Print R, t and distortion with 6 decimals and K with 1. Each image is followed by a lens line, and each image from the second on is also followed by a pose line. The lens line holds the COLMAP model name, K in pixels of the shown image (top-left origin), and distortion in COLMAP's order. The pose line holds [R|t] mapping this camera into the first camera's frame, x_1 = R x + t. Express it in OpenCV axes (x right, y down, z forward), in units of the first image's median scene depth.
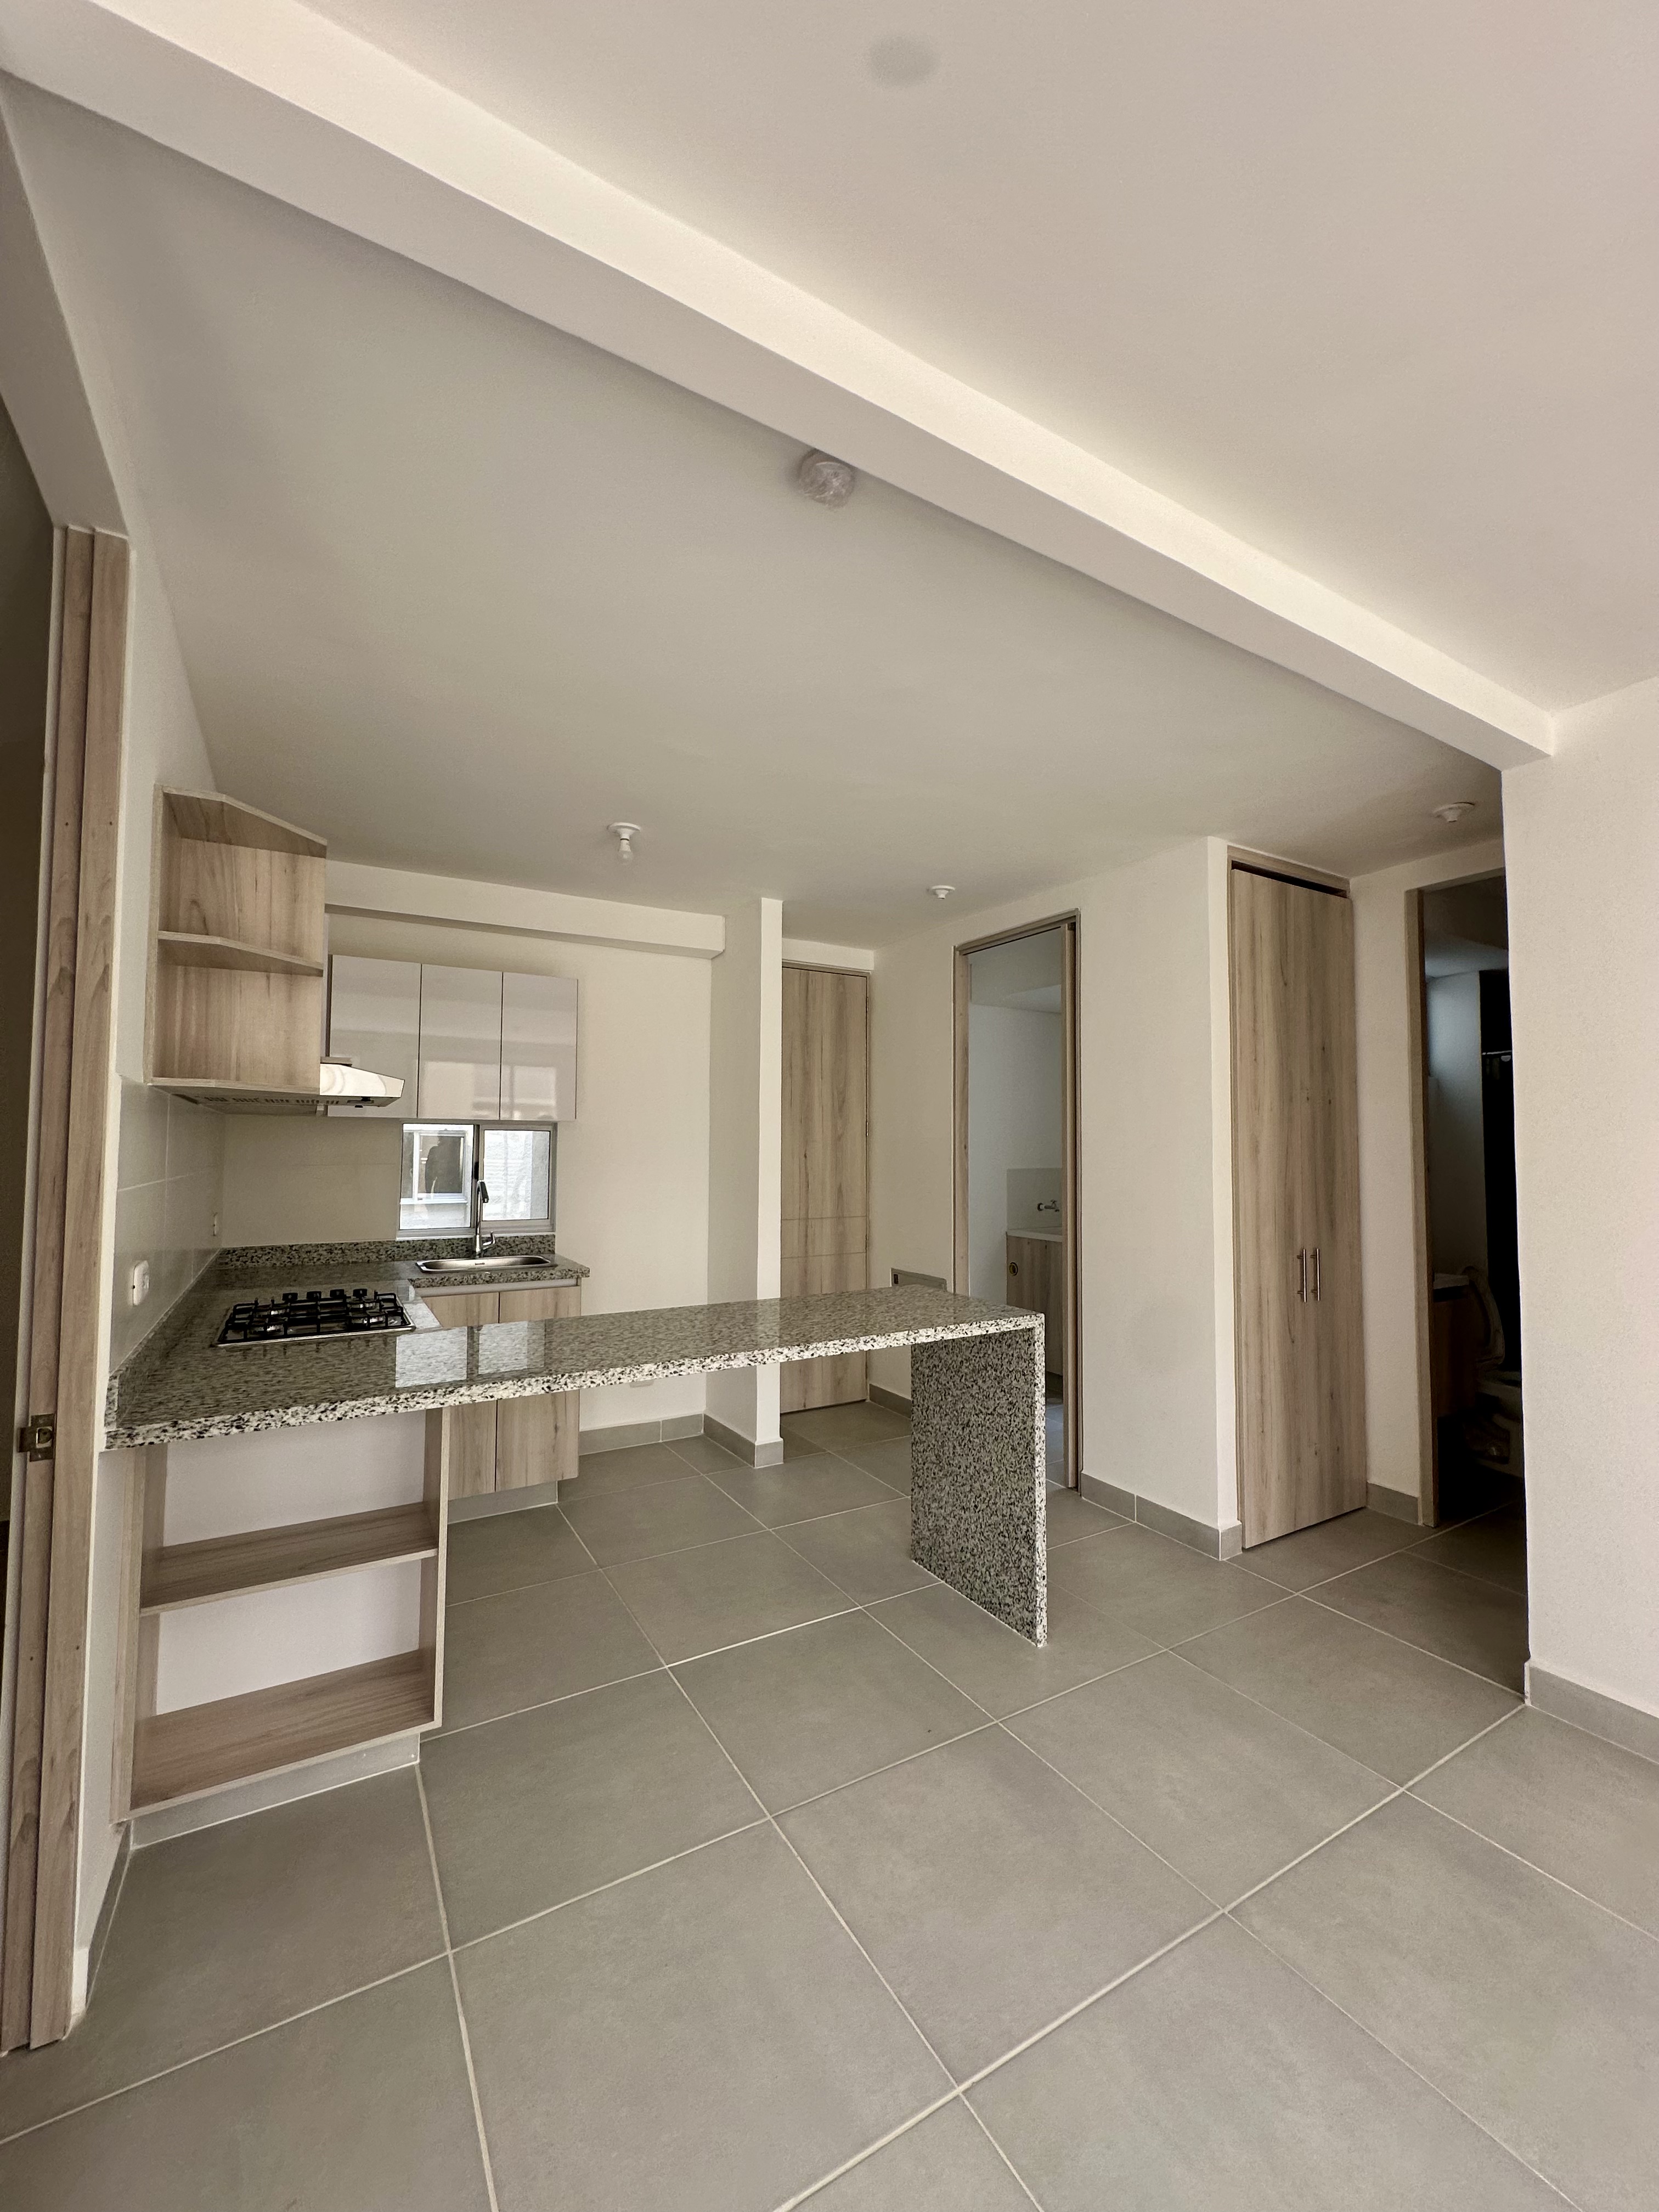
lens RADIAL K [[885.3, 0, 829.5], [0, 885.3, 1106.0], [0, 0, 1]] dist [0.000147, 0.000732]
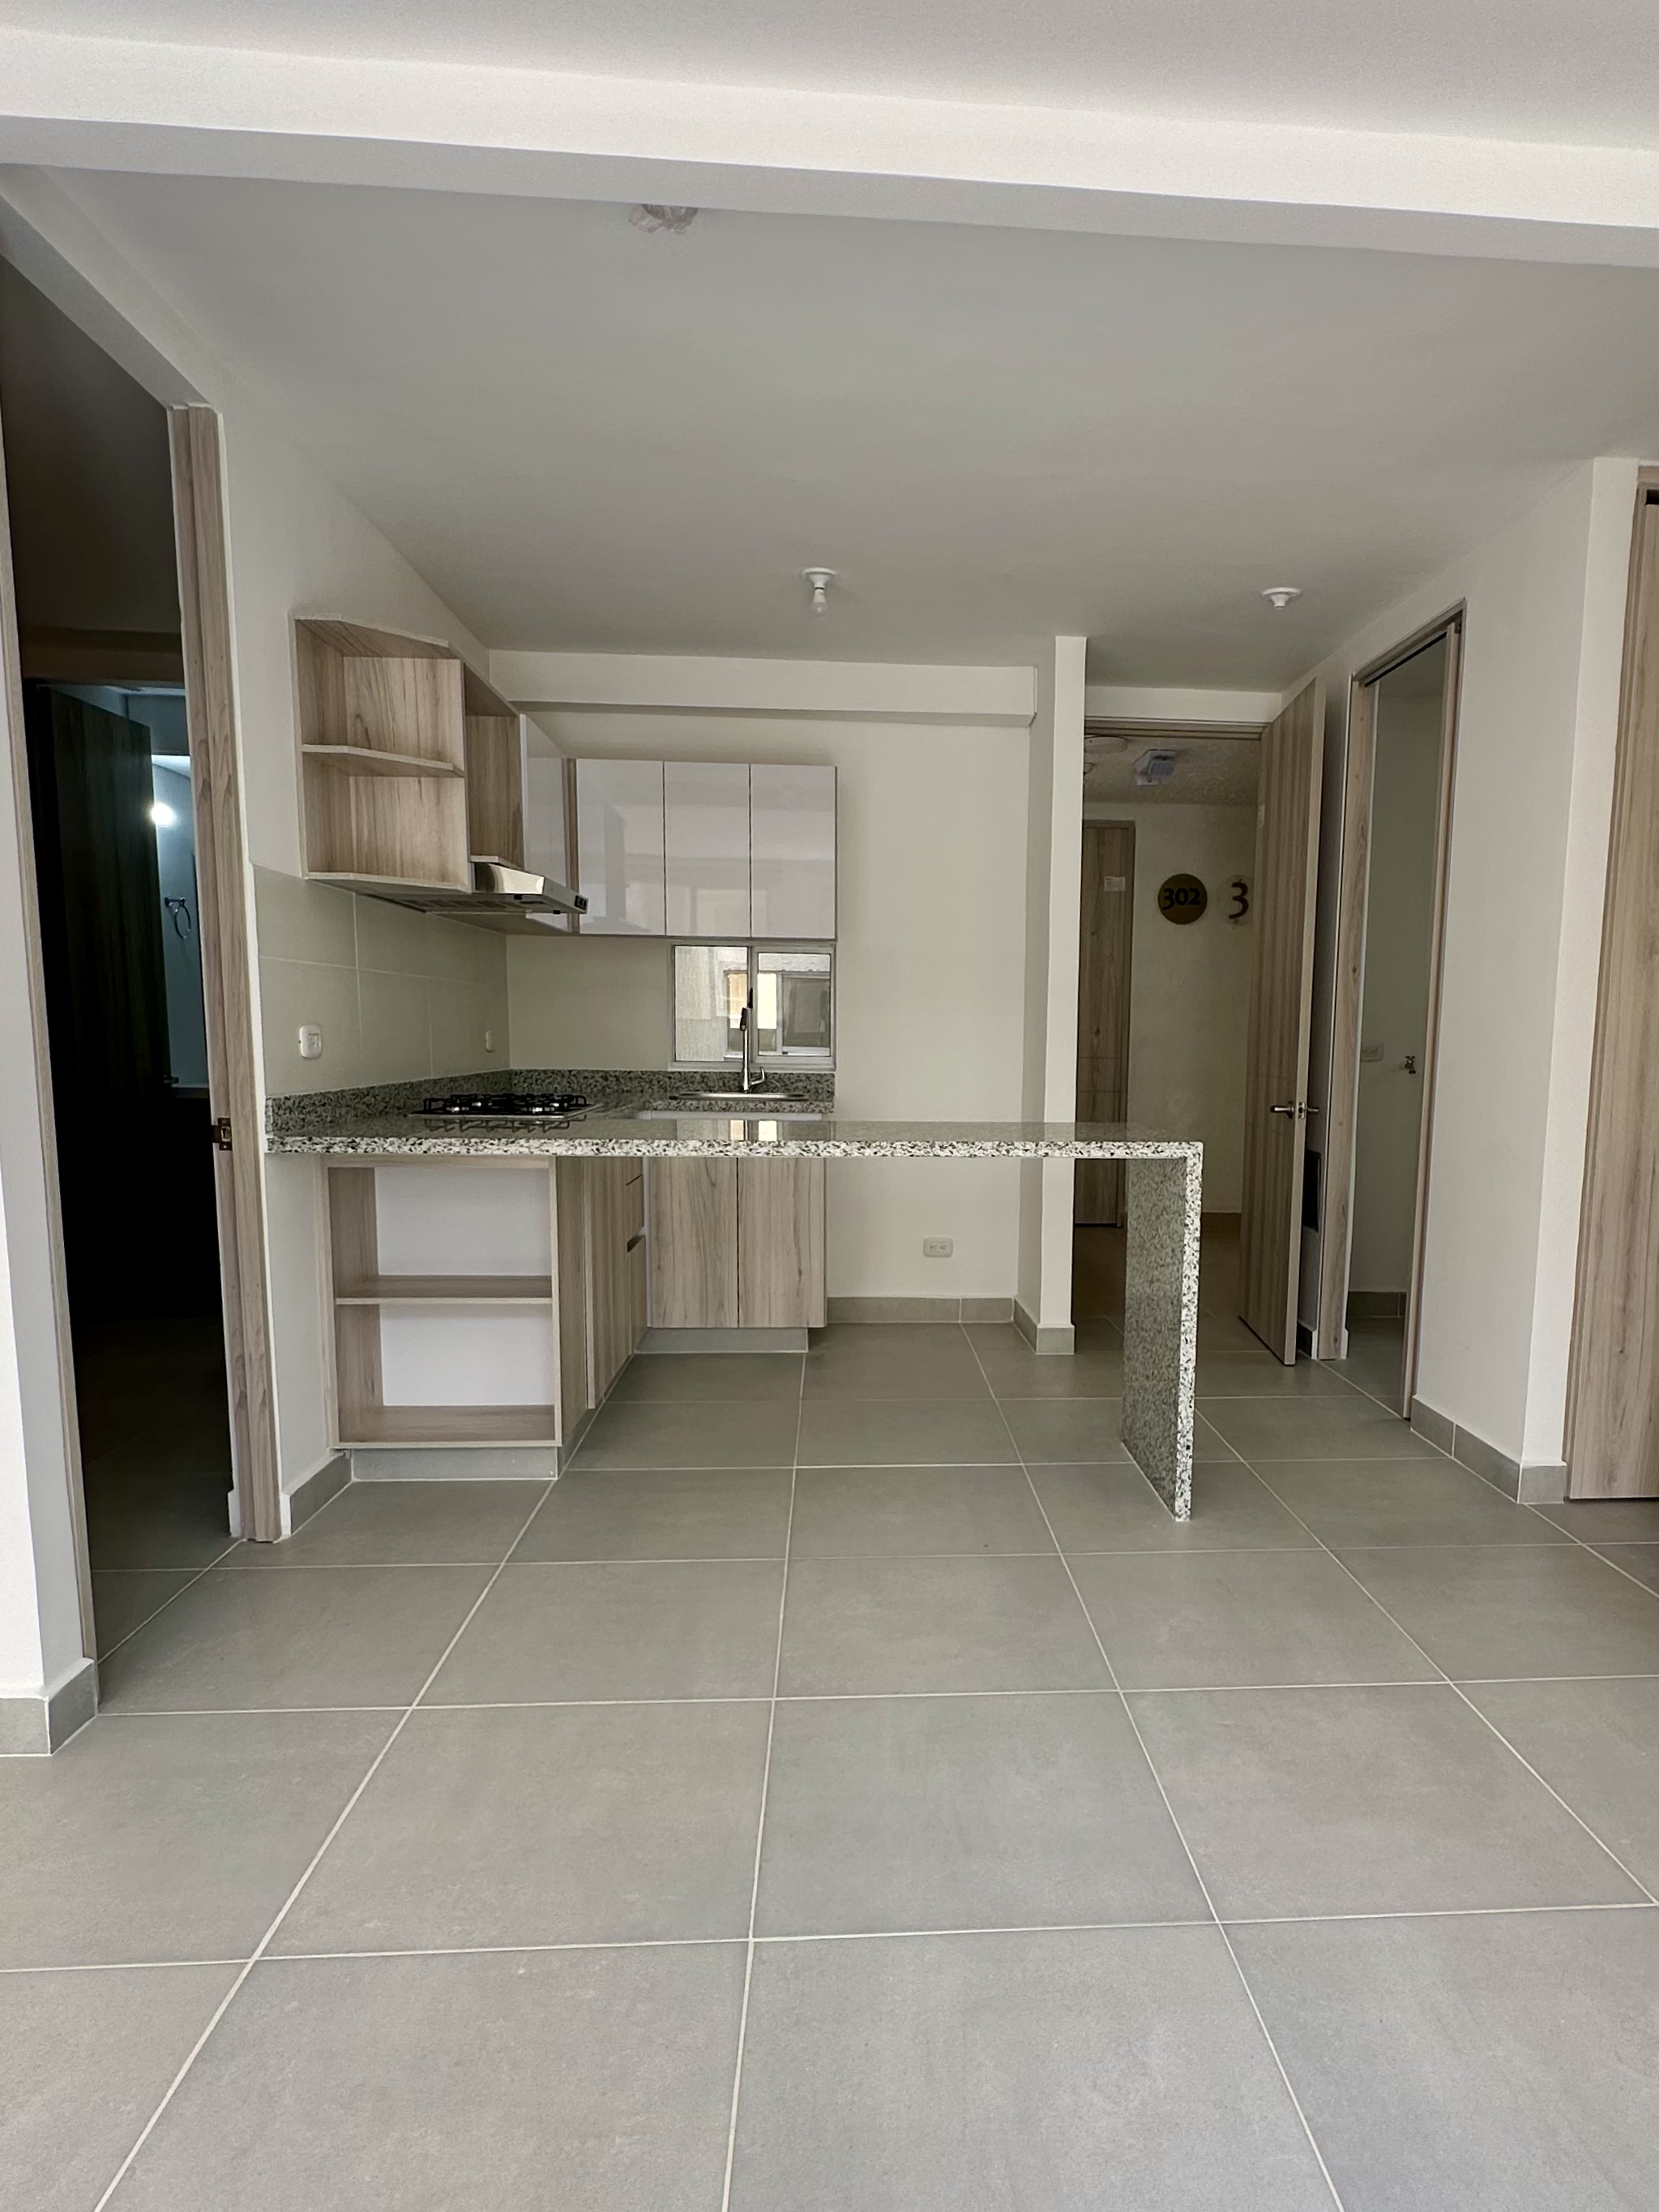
lens RADIAL K [[1291.2, 0, 924.5], [0, 1291.2, 1193.9], [0, 0, 1]] dist [-0.001693, -0.000370]
pose [[0.899298, 0.062926, -0.432786, 0.534649], [0.012049, 0.985654, 0.168349, 0.078740], [0.437171, -0.156610, 0.885638, -0.174961]]
